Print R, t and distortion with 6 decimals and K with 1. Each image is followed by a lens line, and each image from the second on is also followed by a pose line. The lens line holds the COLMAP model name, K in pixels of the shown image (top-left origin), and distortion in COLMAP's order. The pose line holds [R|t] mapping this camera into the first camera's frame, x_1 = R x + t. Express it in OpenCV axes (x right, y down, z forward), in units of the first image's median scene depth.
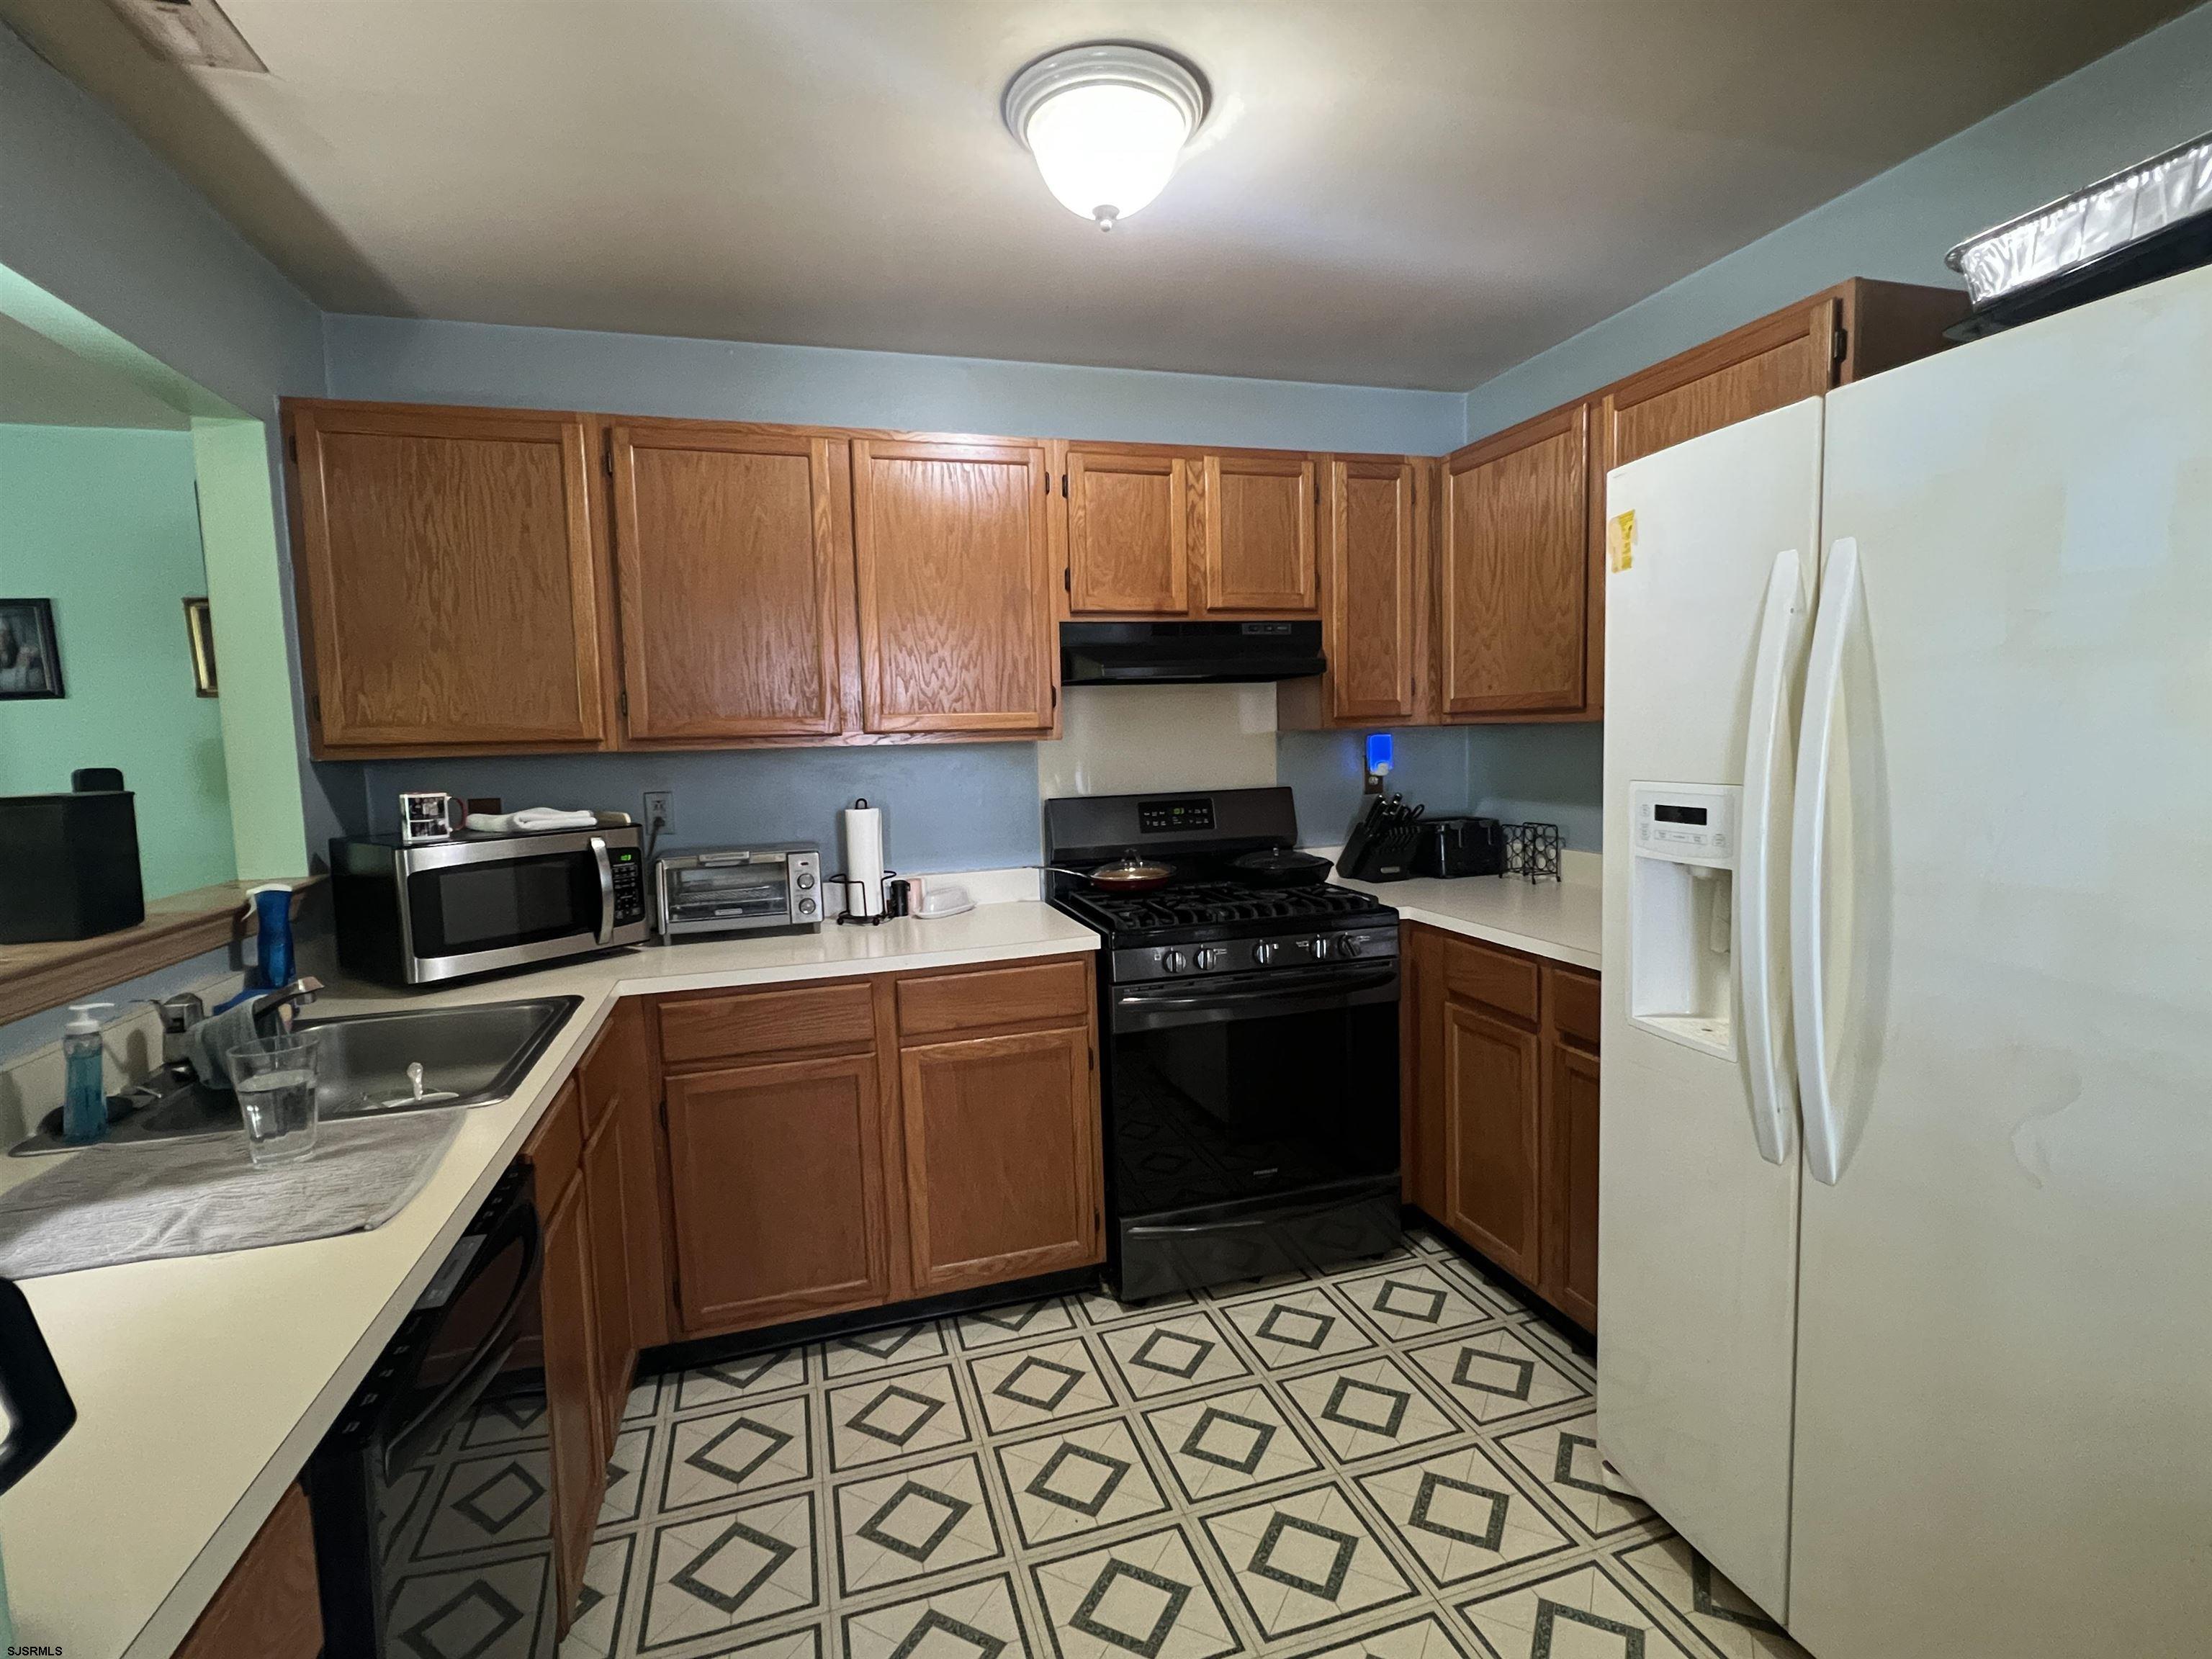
lens RADIAL K [[1045.3, 0, 1100.9], [0, 1045.3, 825.3], [0, 0, 1]] dist [-0.001707, 0.002155]
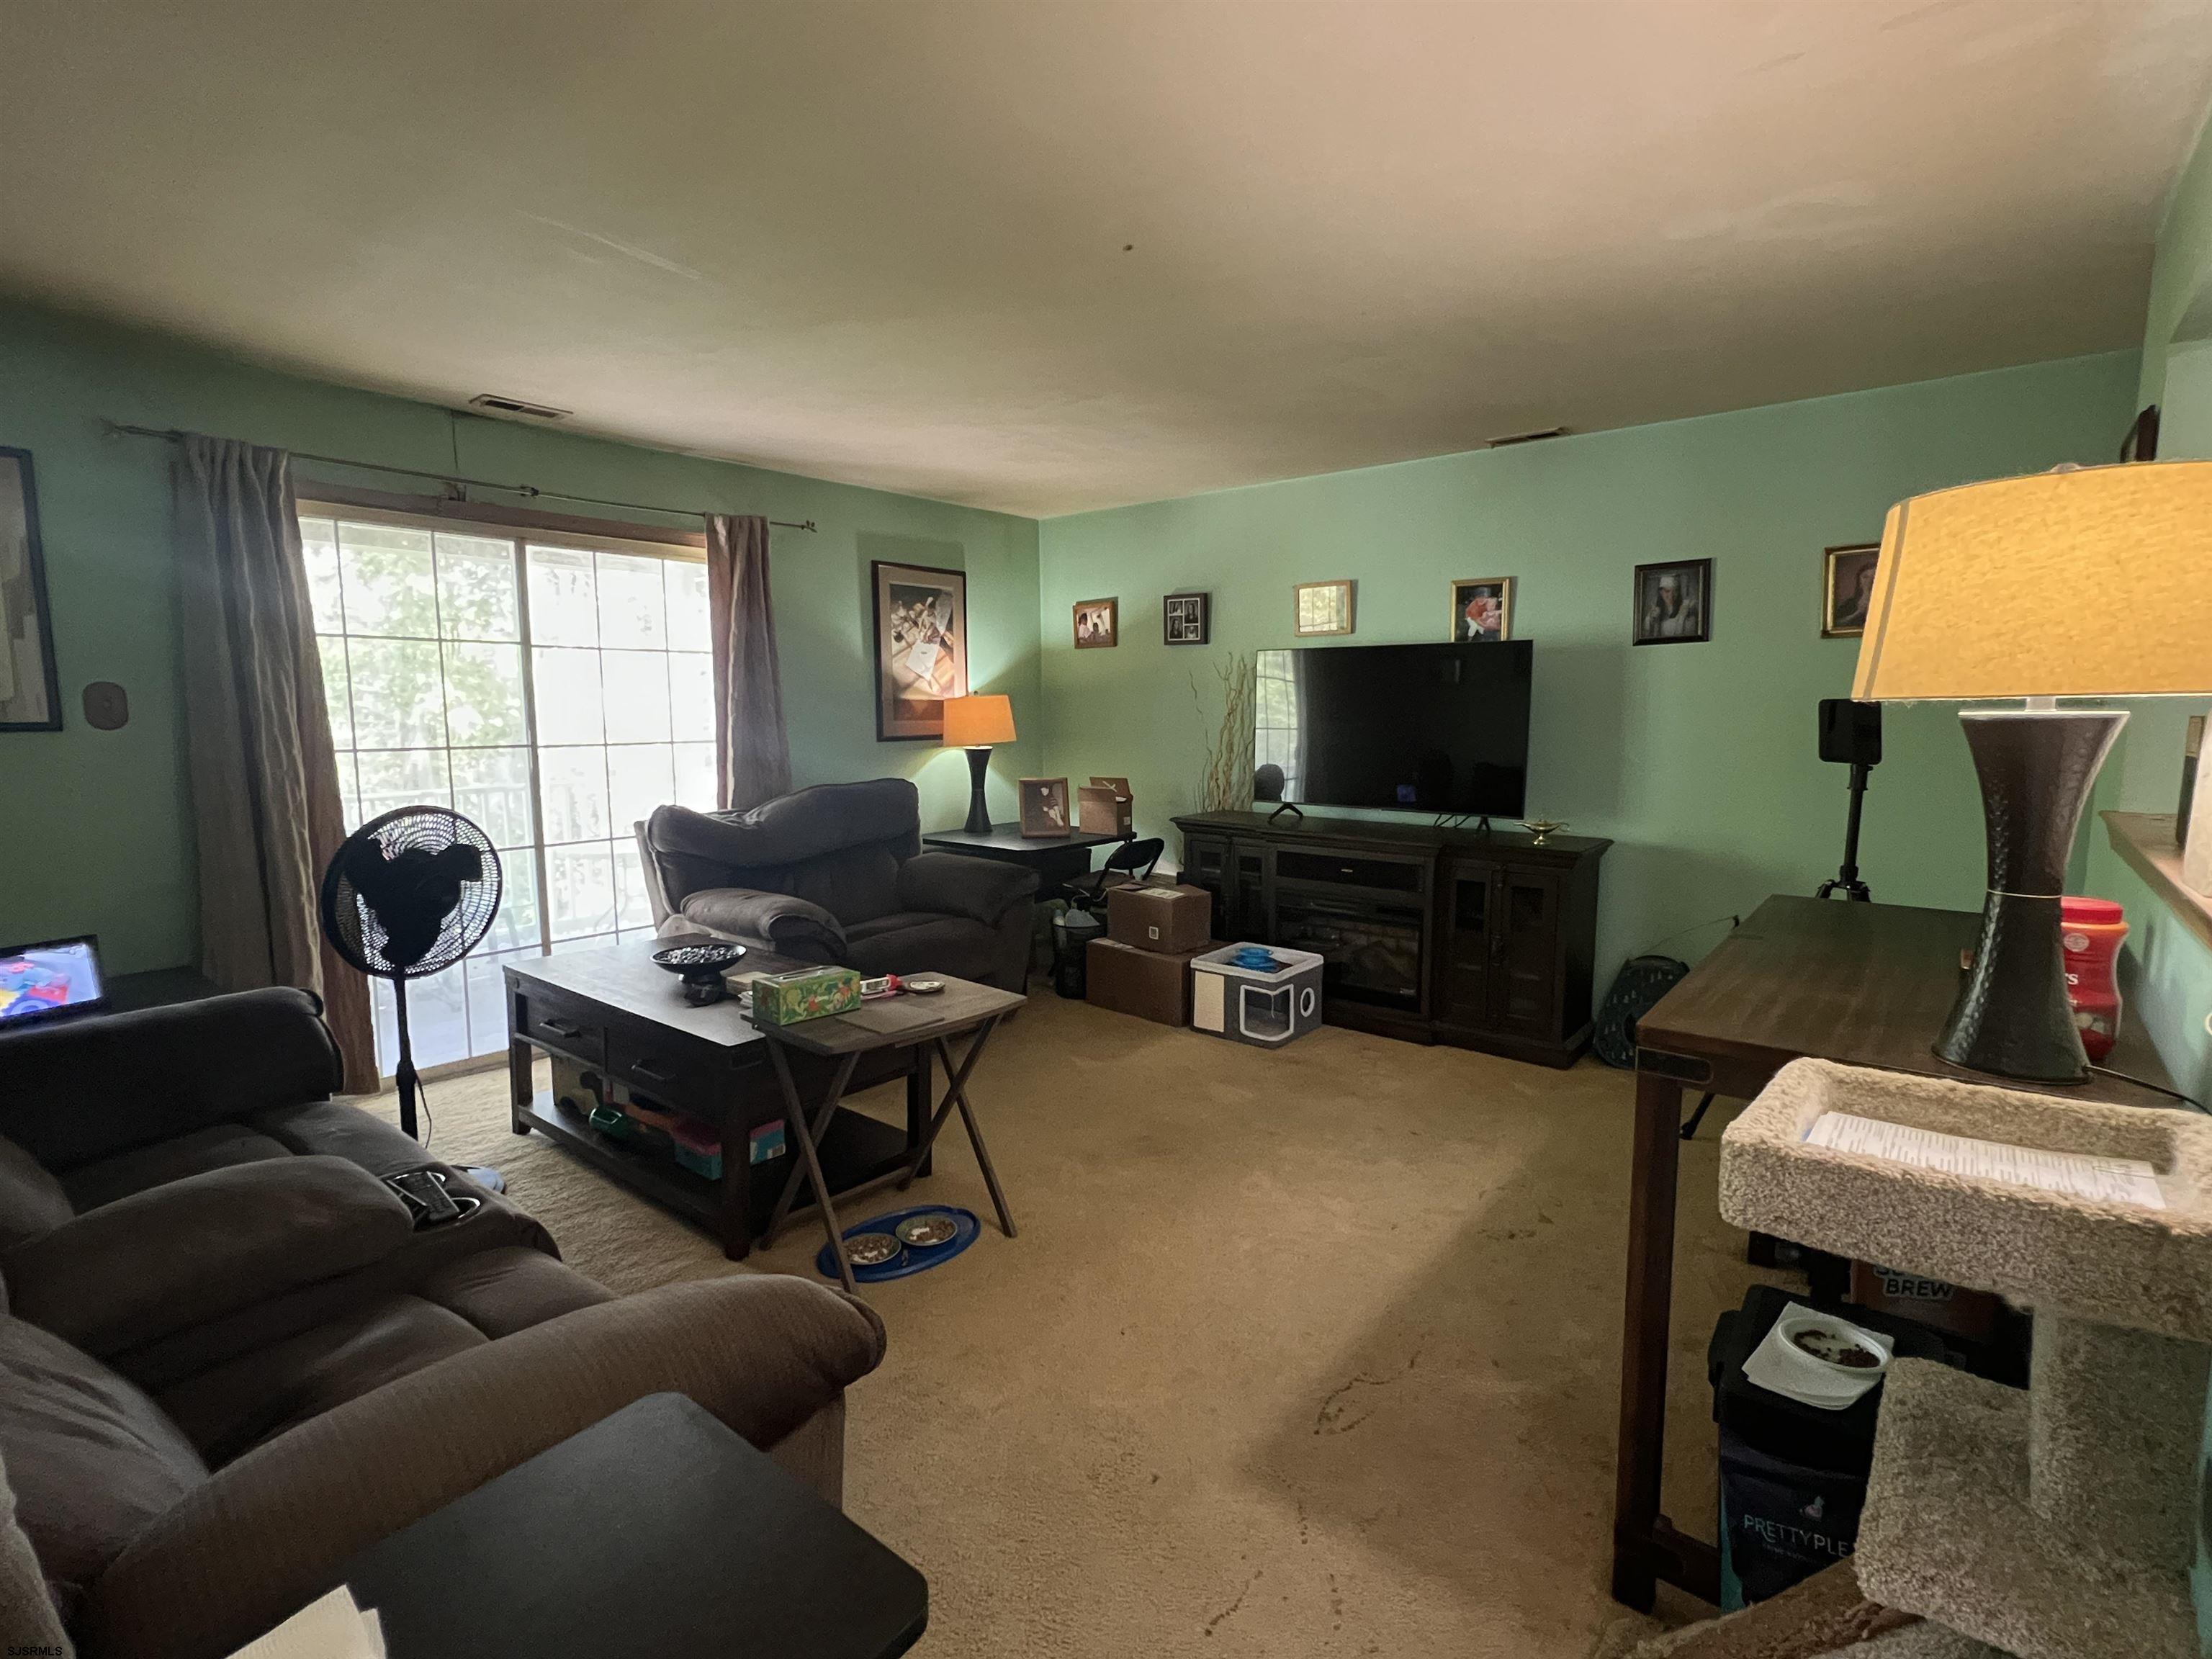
lens RADIAL K [[1045.3, 0, 1094.7], [0, 1045.3, 829.1], [0, 0, 1]] dist [-0.001707, 0.002155]
pose [[0.550229, 0.126017, -0.825450, -0.543209], [-0.084493, 0.991875, 0.095103, 0.057425], [0.830728, 0.017416, 0.556406, -0.380557]]
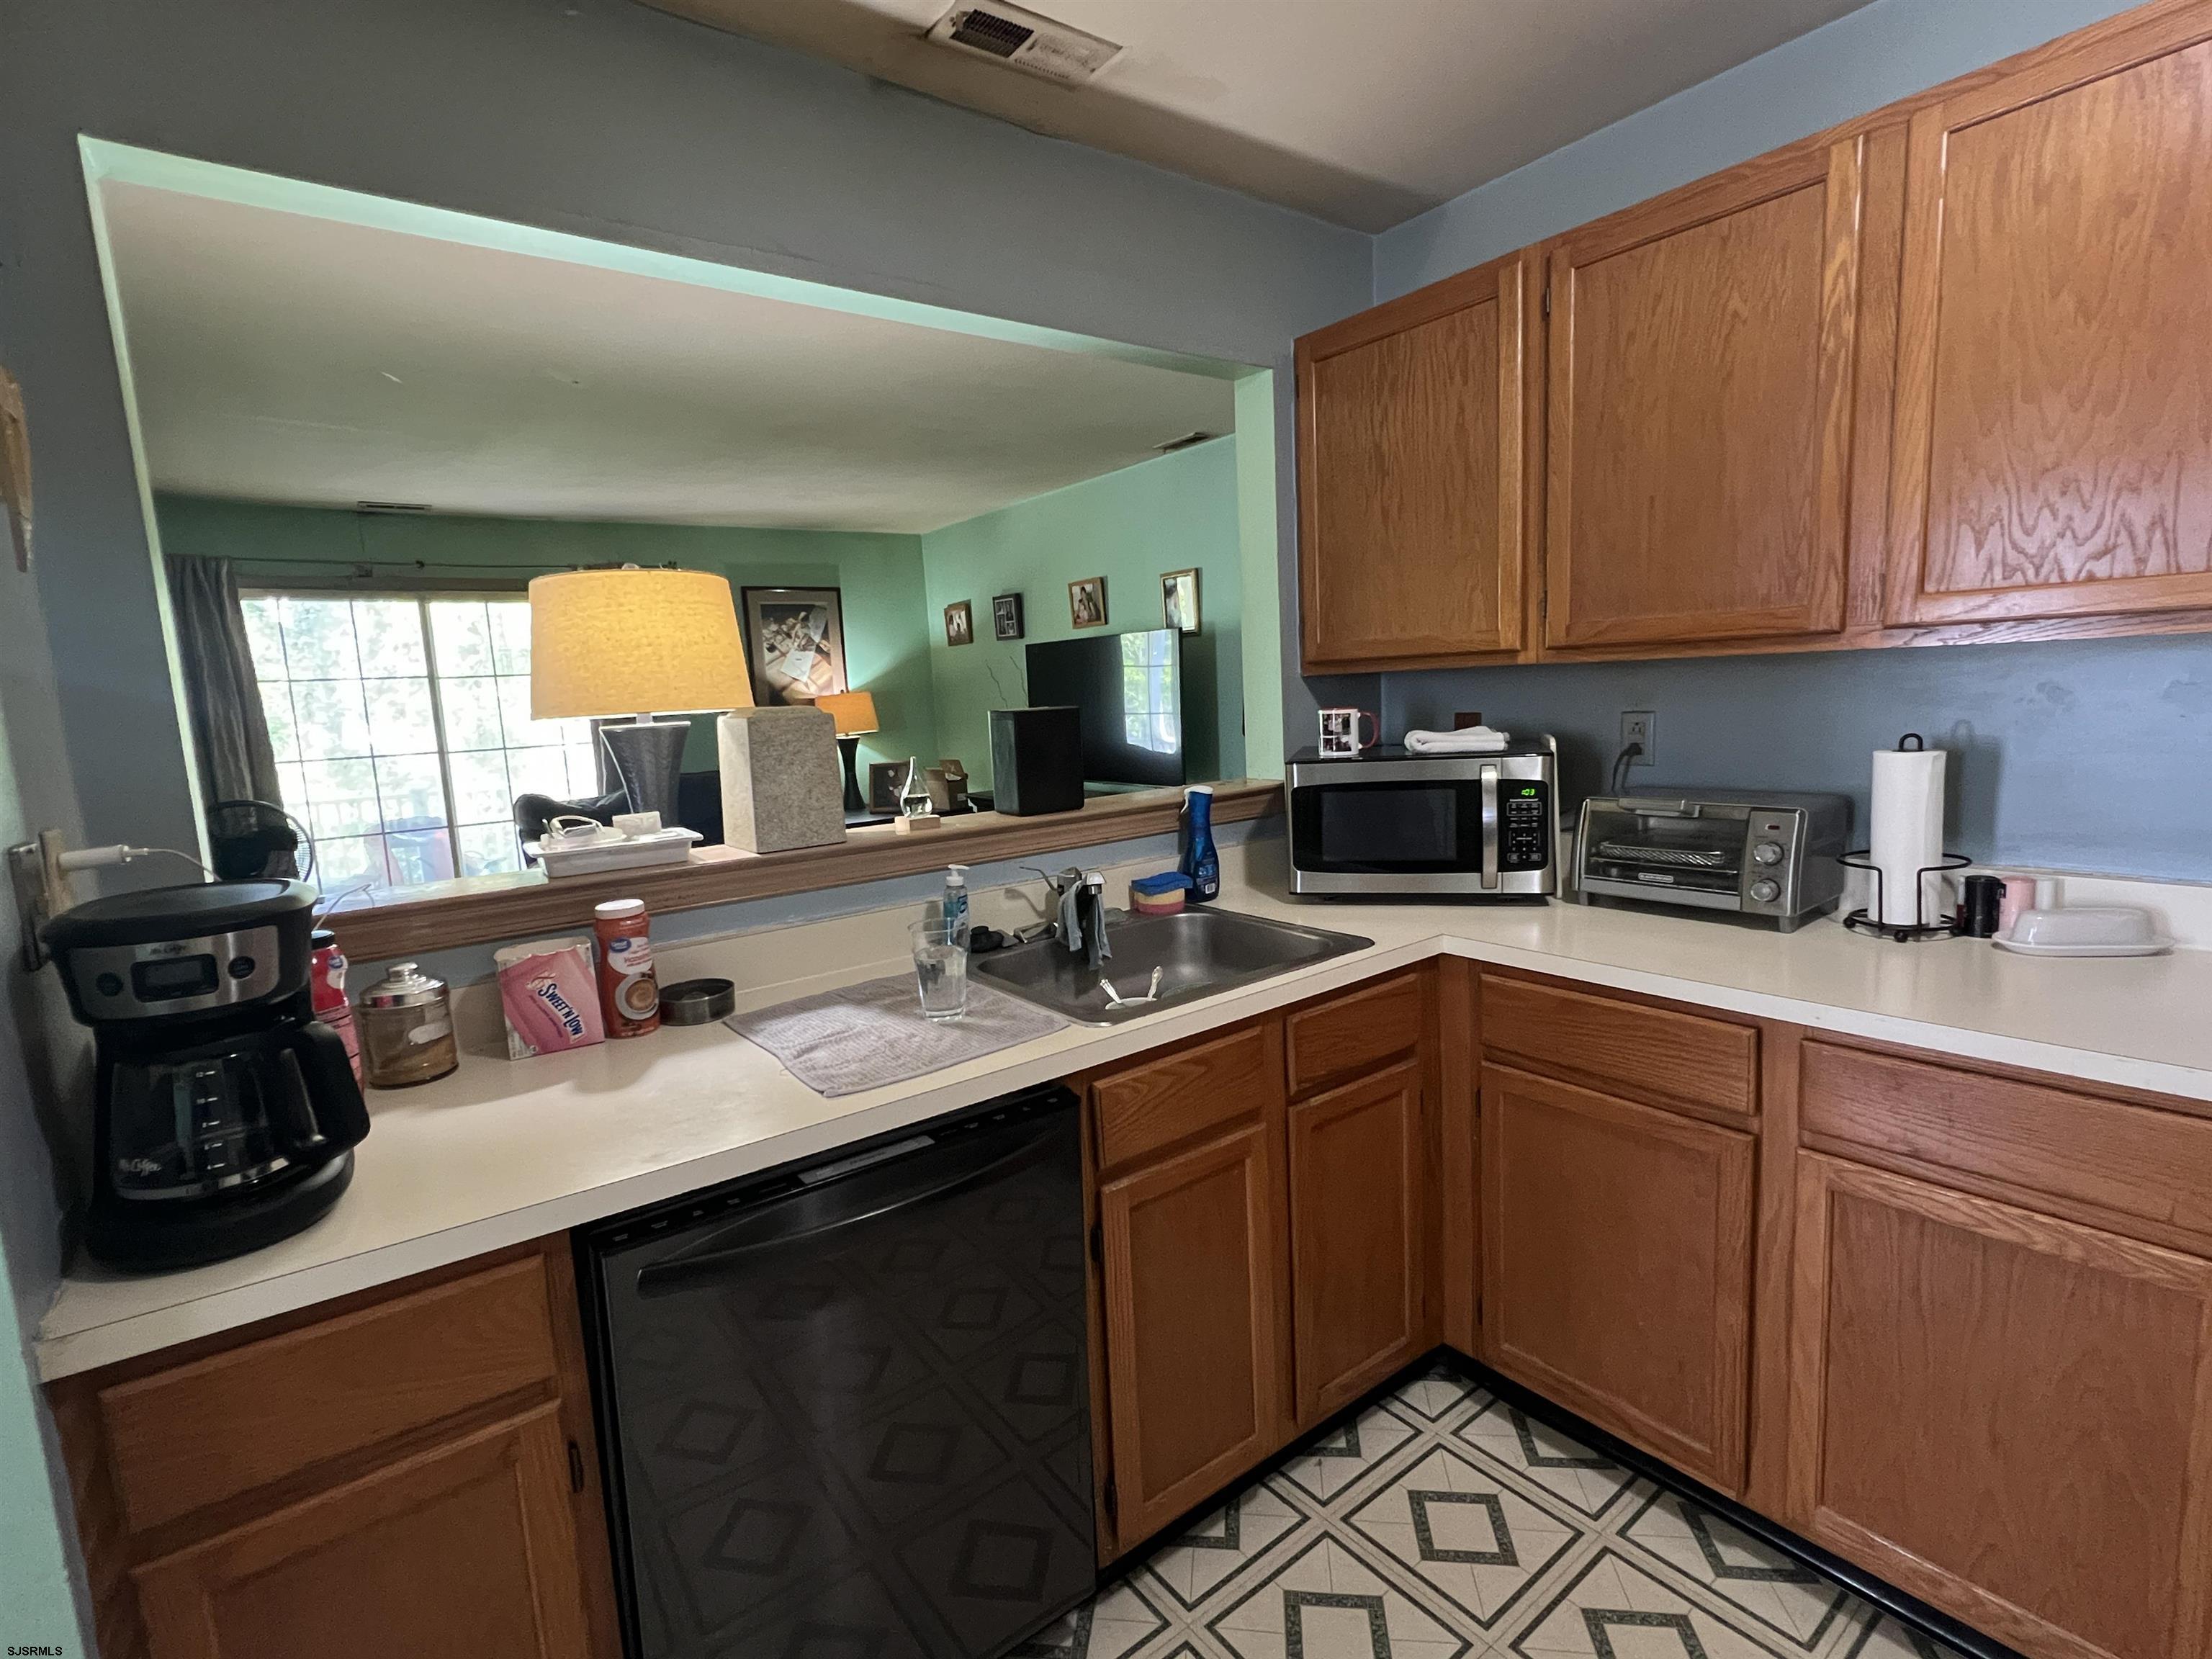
lens RADIAL K [[1045.3, 0, 1099.8], [0, 1045.3, 826.7], [0, 0, 1]] dist [-0.001707, 0.002155]
pose [[0.345608, 0.137753, -0.928213, 0.209479], [-0.039033, 0.990421, 0.132451, -0.039276], [0.937567, -0.009545, 0.347675, 0.390273]]
